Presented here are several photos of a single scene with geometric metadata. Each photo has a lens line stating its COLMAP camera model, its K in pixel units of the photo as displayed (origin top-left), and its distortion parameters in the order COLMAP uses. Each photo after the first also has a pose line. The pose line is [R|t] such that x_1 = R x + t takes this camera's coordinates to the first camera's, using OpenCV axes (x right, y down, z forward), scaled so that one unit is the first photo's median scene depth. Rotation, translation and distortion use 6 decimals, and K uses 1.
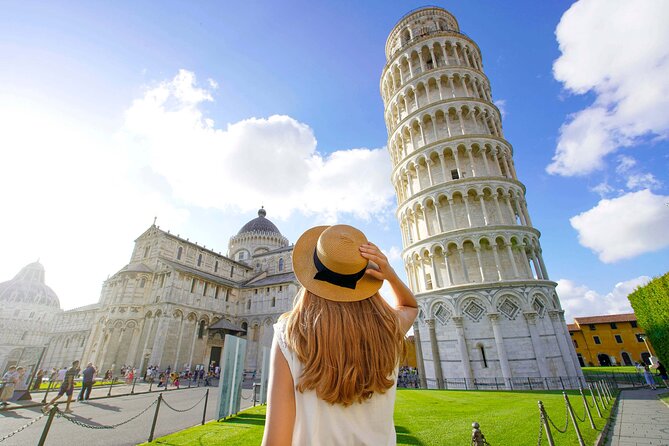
lens RADIAL K [[315.9, 0, 334.5], [0, 315.9, 223.0], [0, 0, 1]] dist [-0.030186, -0.000088]
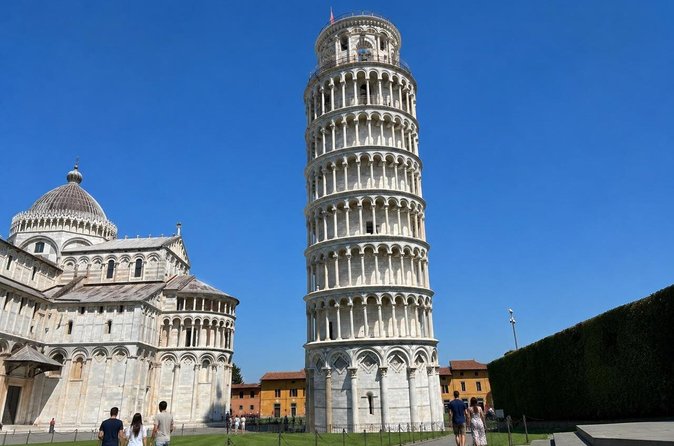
lens RADIAL K [[535.2, 0, 337.0], [0, 535.2, 223.0], [0, 0, 1]] dist [0.003643, 0.001686]
pose [[0.923578, 0.129972, 0.360710, -0.185827], [-0.158478, 0.986072, 0.050470, -0.131808], [-0.349126, -0.103778, 0.931311, -0.311072]]
